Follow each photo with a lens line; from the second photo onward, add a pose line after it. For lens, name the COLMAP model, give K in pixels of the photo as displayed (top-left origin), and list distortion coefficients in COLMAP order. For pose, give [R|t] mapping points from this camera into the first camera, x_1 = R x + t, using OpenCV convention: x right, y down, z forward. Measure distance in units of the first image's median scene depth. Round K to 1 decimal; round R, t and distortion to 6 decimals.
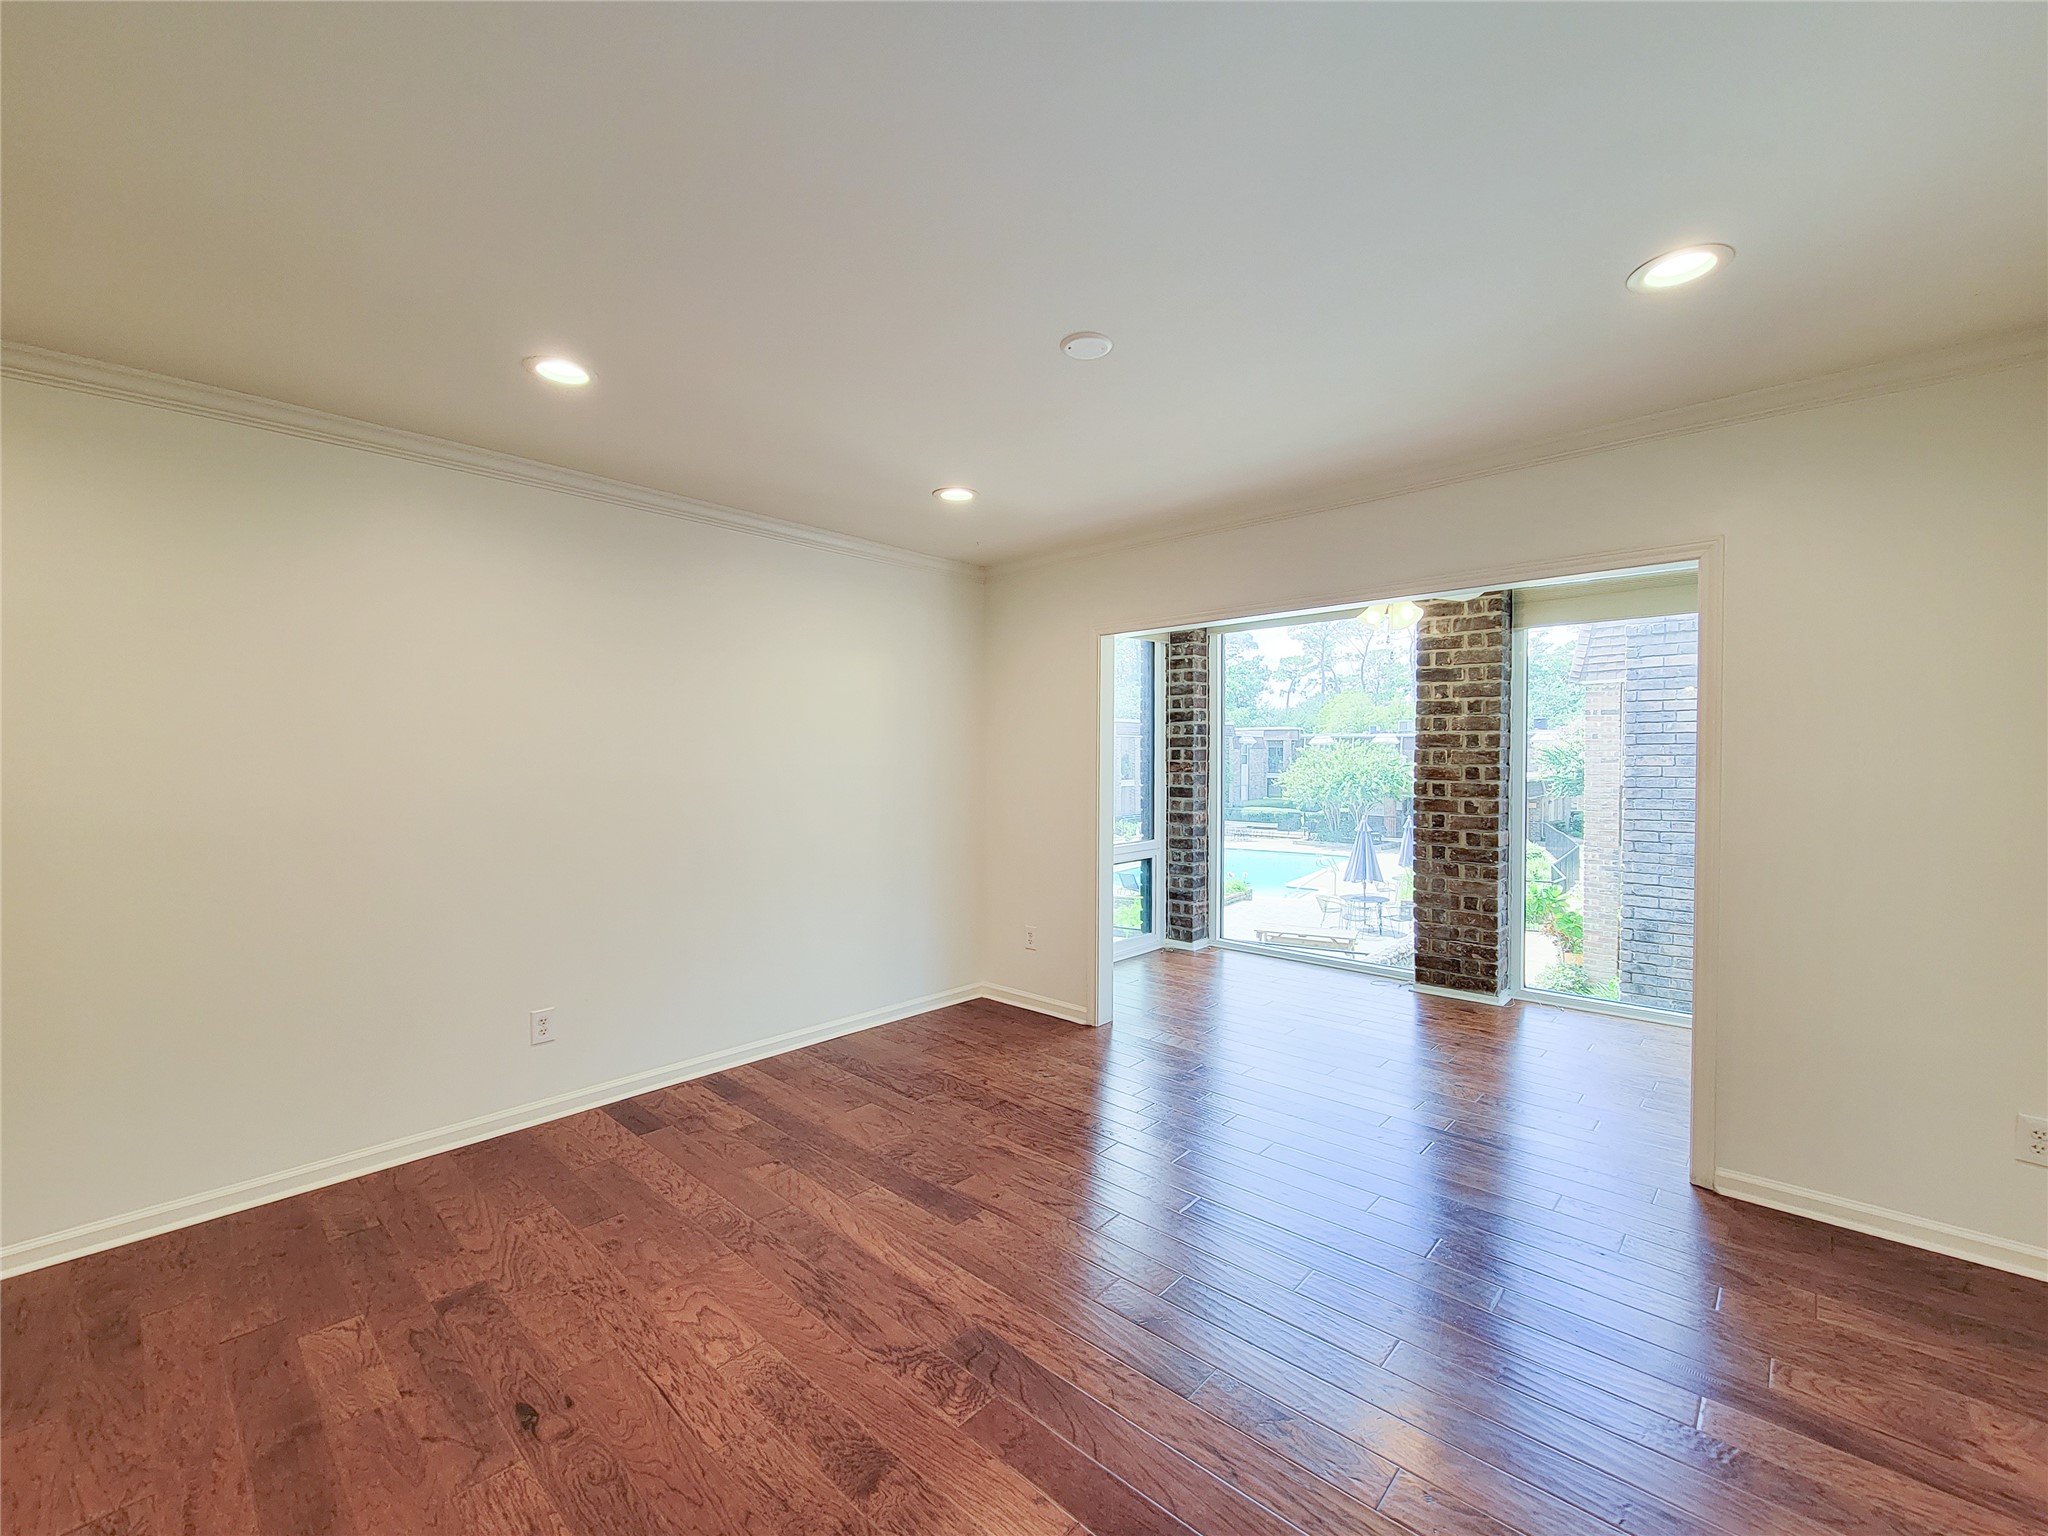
lens RADIAL K [[850.9, 0, 1025.6], [0, 850.9, 776.4], [0, 0, 1]] dist [0.002260, -0.003144]
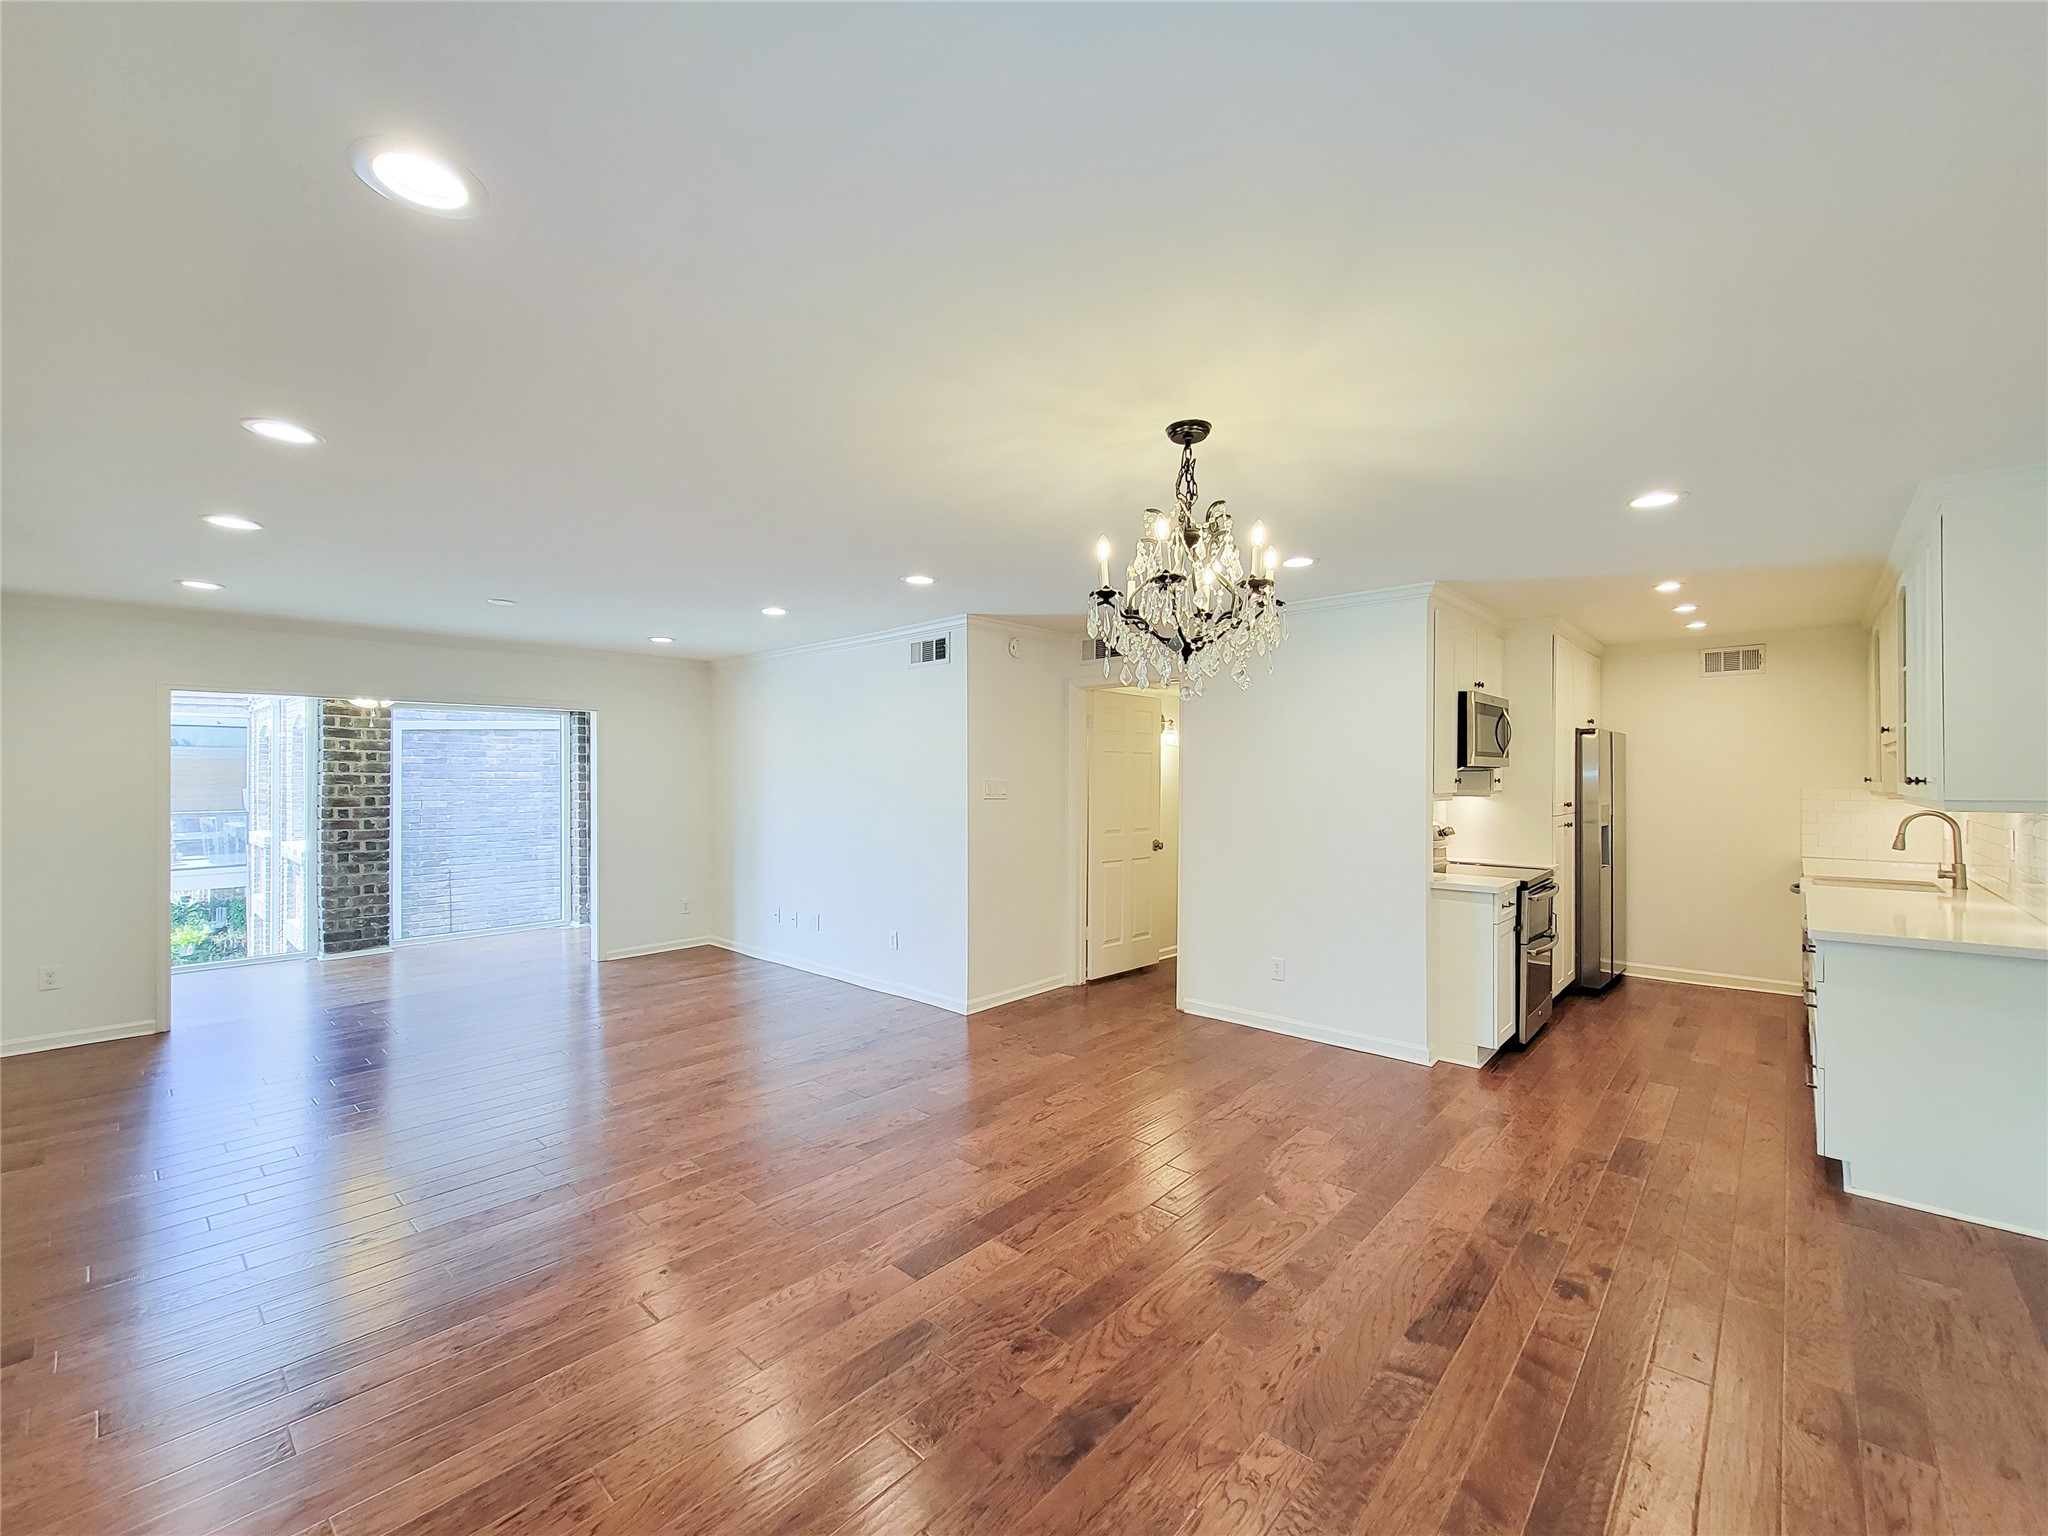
lens RADIAL K [[850.9, 0, 1025.6], [0, 850.9, 776.4], [0, 0, 1]] dist [0.002260, -0.003144]
pose [[-0.007711, 0.002062, 0.999968, -0.947394], [0.027422, 0.999622, -0.001850, -0.012593], [-0.999594, 0.027407, -0.007765, -0.132793]]
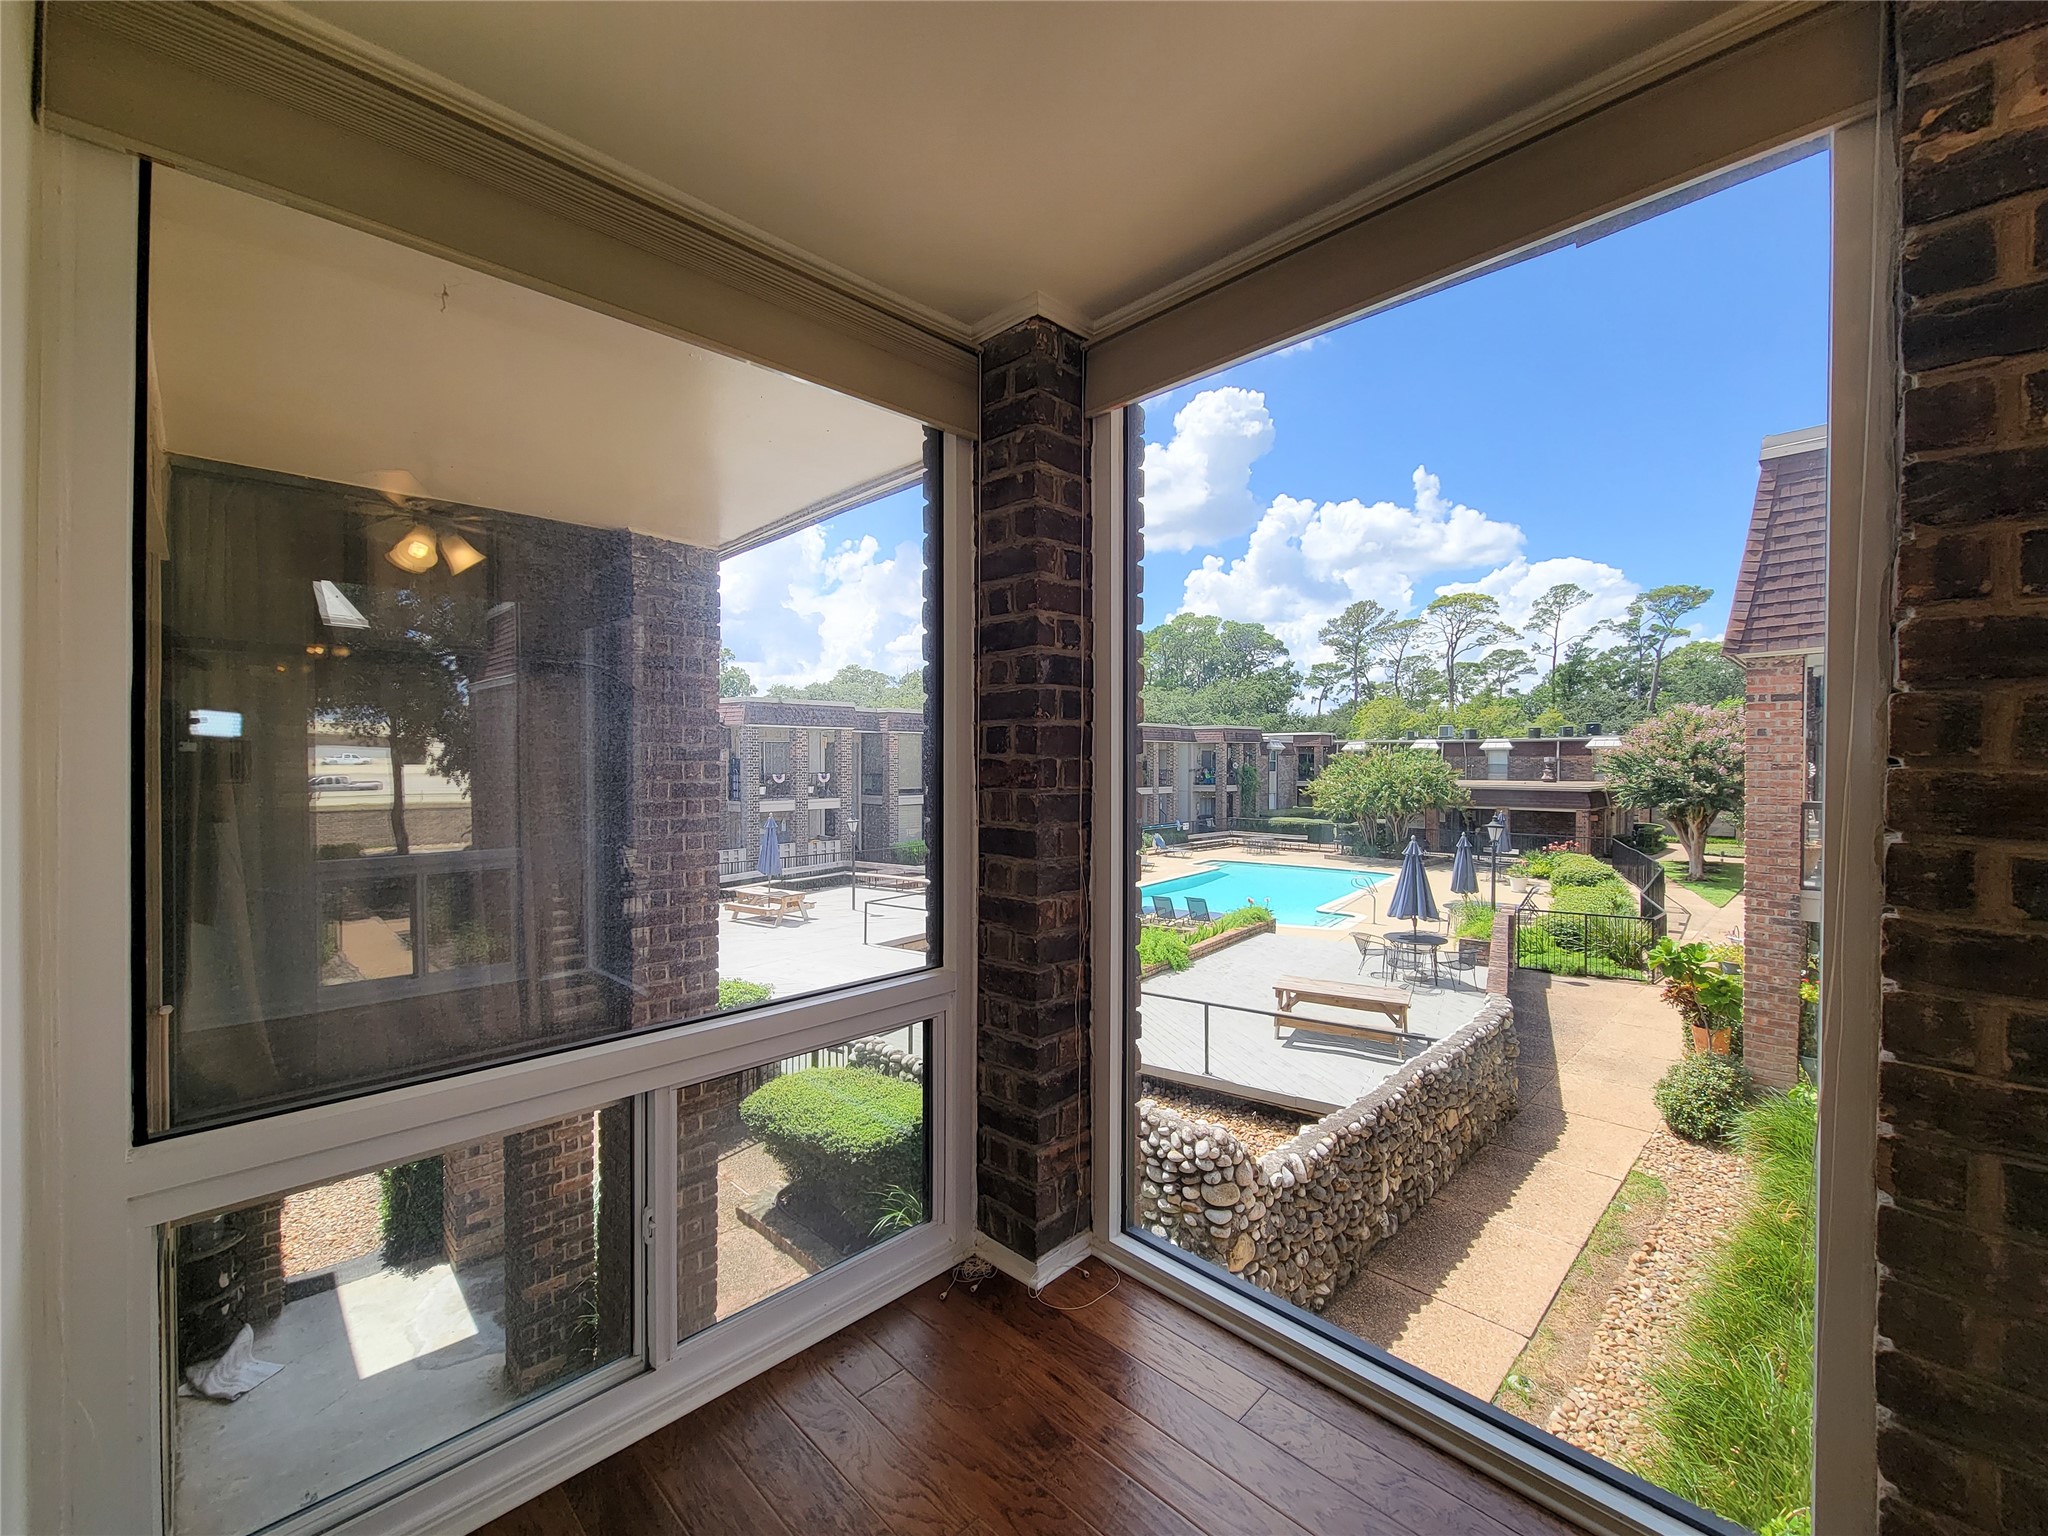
lens RADIAL K [[831.8, 0, 1022.8], [0, 831.8, 772.0], [0, 0, 1]] dist [0.009616, -0.008352]
pose [[0.999038, 0.003296, -0.043739, 0.253558], [-0.003859, 0.999911, -0.012793, -0.008610], [0.043692, 0.012950, 0.998961, 0.796649]]
